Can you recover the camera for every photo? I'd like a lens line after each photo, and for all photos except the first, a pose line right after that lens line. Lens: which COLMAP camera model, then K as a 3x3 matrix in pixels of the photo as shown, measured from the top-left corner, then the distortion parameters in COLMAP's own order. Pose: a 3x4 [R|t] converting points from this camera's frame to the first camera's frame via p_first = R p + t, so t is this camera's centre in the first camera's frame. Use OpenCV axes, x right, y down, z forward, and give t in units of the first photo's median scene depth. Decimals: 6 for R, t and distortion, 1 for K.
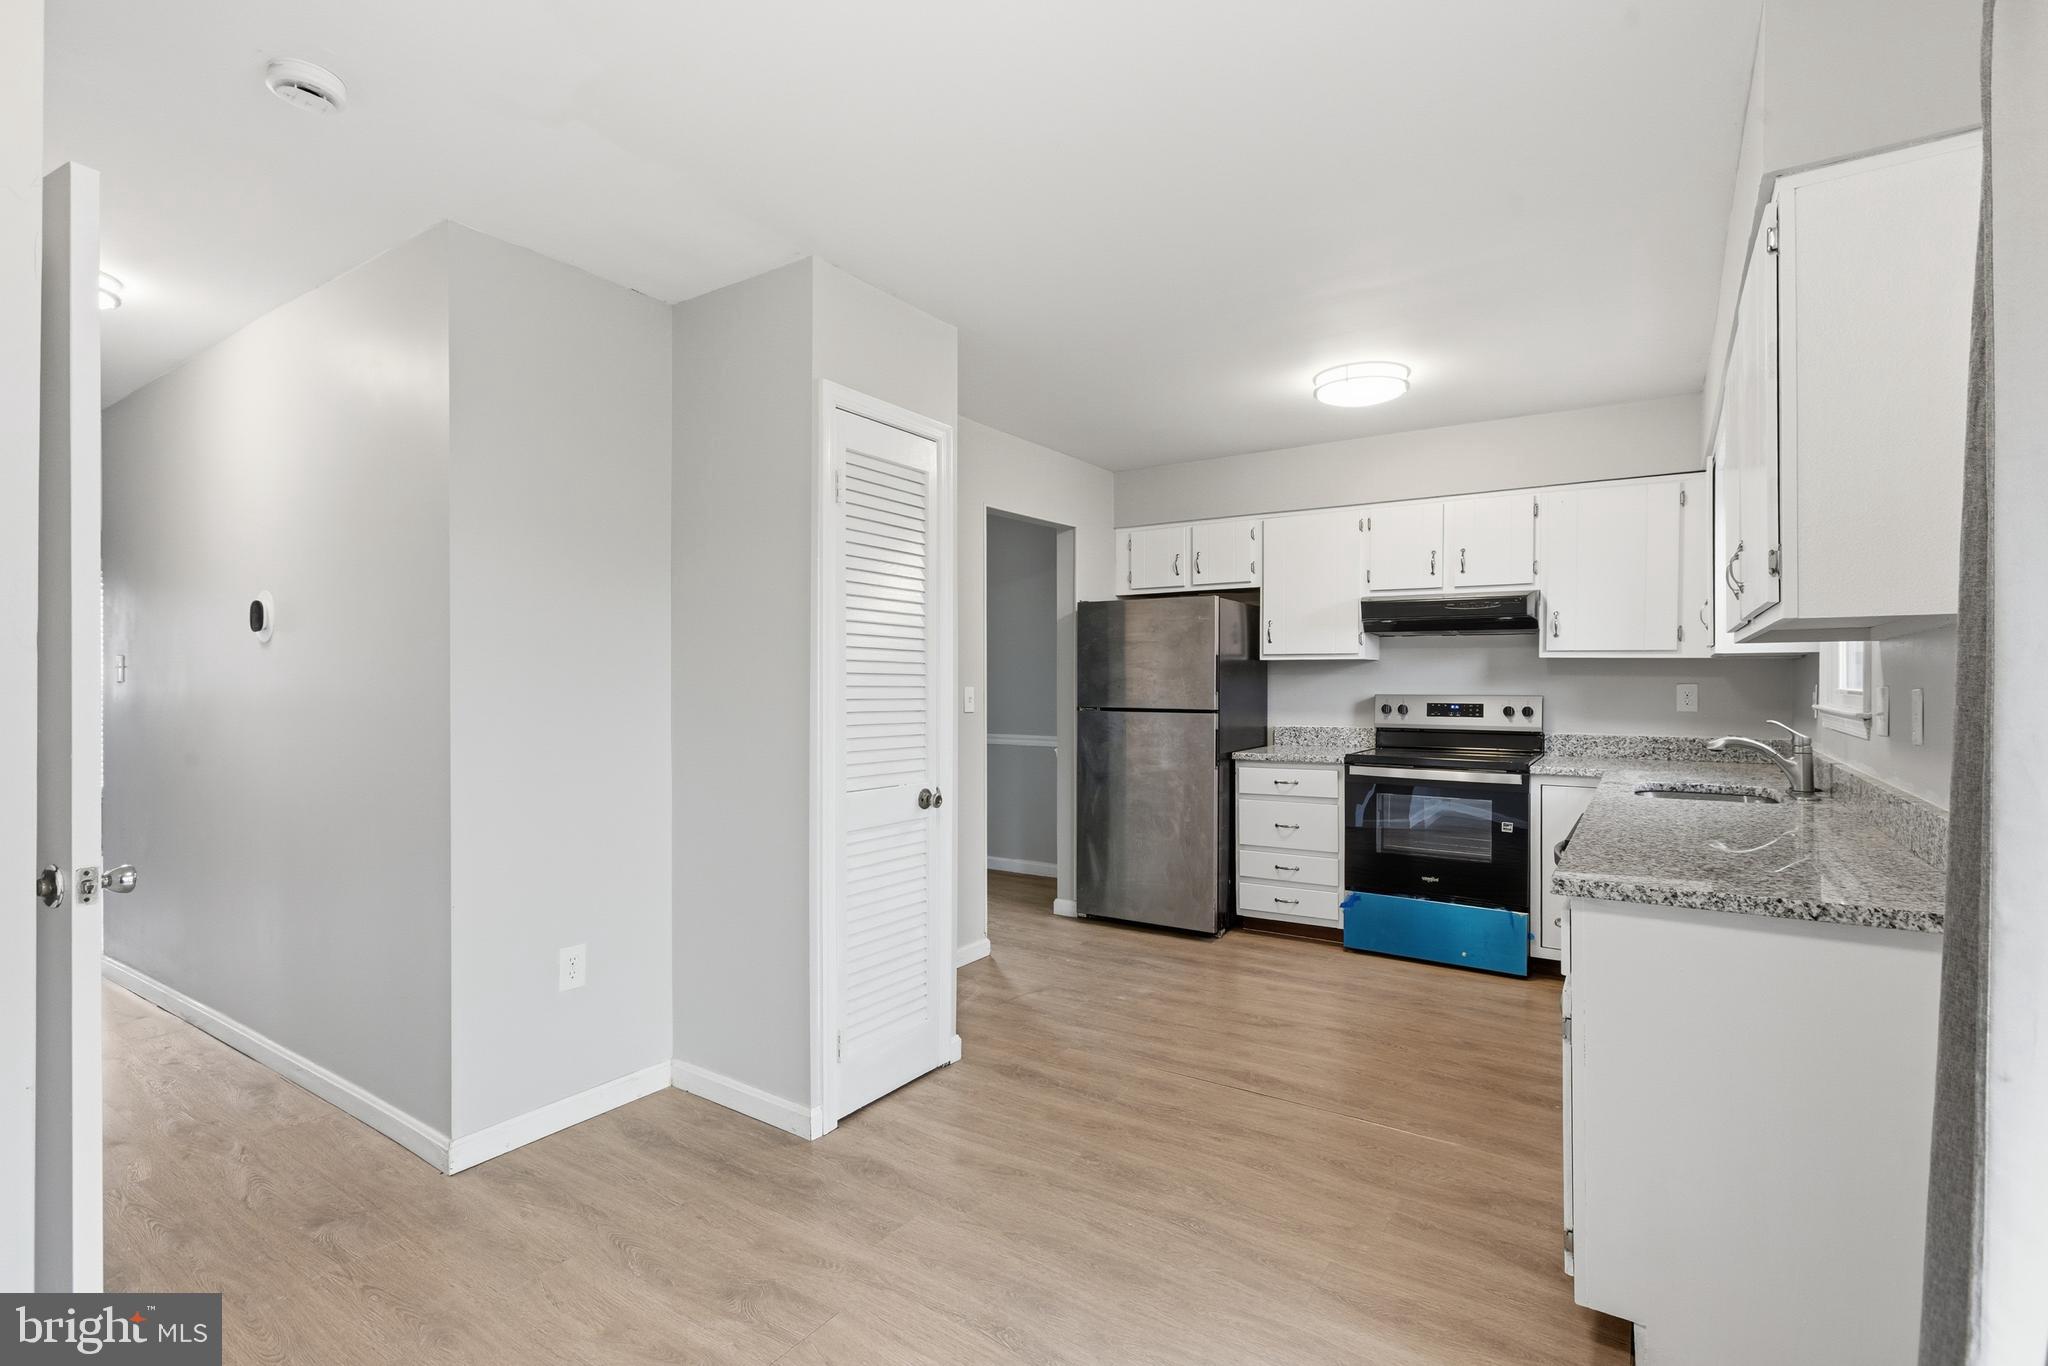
lens RADIAL K [[953.2, 0, 1029.0], [0, 953.2, 692.7], [0, 0, 1]] dist [-0.004693, -0.000478]
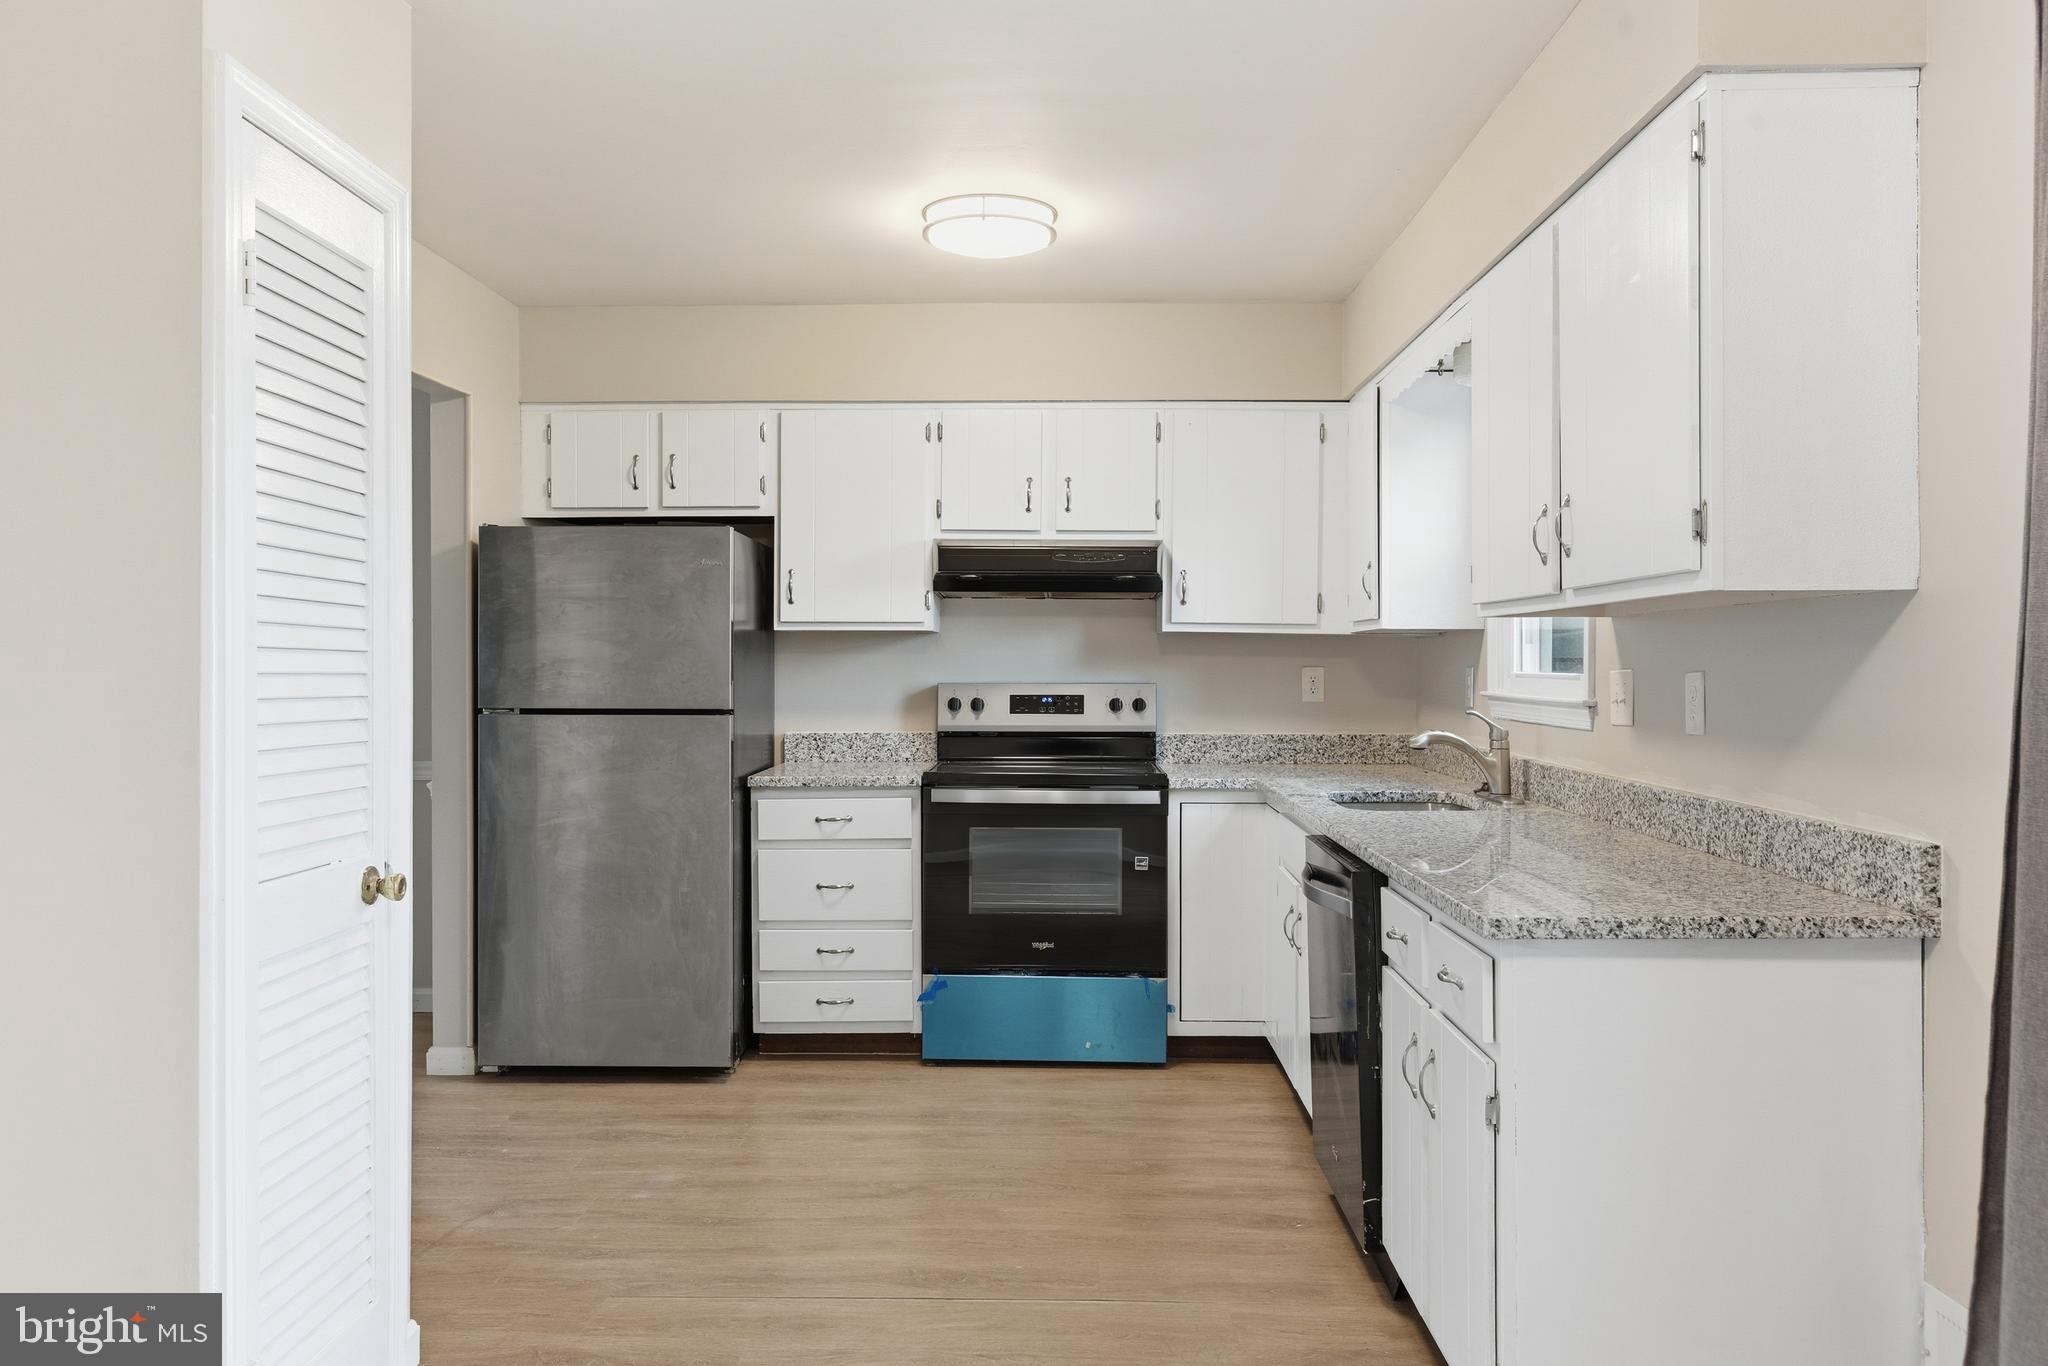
lens RADIAL K [[1489.0, 0, 1024.0], [0, 1489.0, 683.0], [0, 0, 1]] dist [-0.006325, 0.001689]
pose [[0.843940, -0.007096, 0.536391, -0.171913], [0.006610, 0.999974, 0.002829, -0.000812], [-0.536398, 0.001159, 0.843965, 0.077022]]
